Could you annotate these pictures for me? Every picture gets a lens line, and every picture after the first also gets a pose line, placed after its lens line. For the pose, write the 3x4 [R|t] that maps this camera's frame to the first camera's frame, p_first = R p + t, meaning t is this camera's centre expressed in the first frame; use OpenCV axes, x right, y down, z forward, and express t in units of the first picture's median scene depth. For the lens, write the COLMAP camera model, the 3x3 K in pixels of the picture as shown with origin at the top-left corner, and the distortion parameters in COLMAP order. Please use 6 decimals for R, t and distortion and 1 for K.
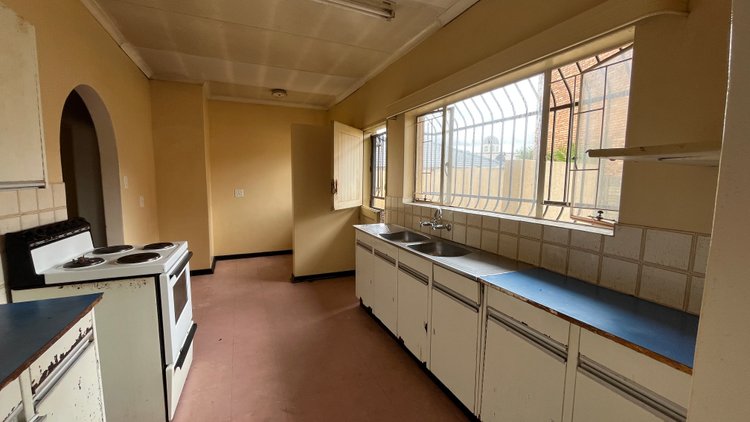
lens RADIAL K [[305.4, 0, 372.4], [0, 305.4, 210.4], [0, 0, 1]] dist [-0.001053, 0.000577]
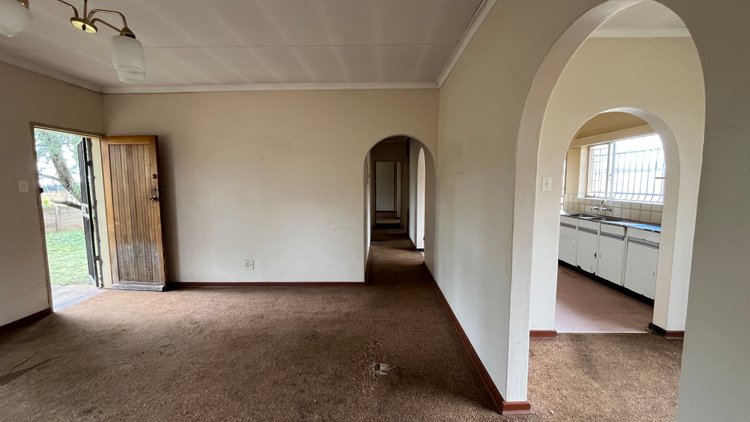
lens RADIAL K [[305.4, 0, 372.4], [0, 305.4, 210.4], [0, 0, 1]] dist [-0.001053, 0.000577]
pose [[0.908609, 0.023787, -0.416970, -0.244755], [-0.027826, 0.999606, -0.003611, 0.089132], [0.416719, 0.014883, 0.908913, -1.082420]]
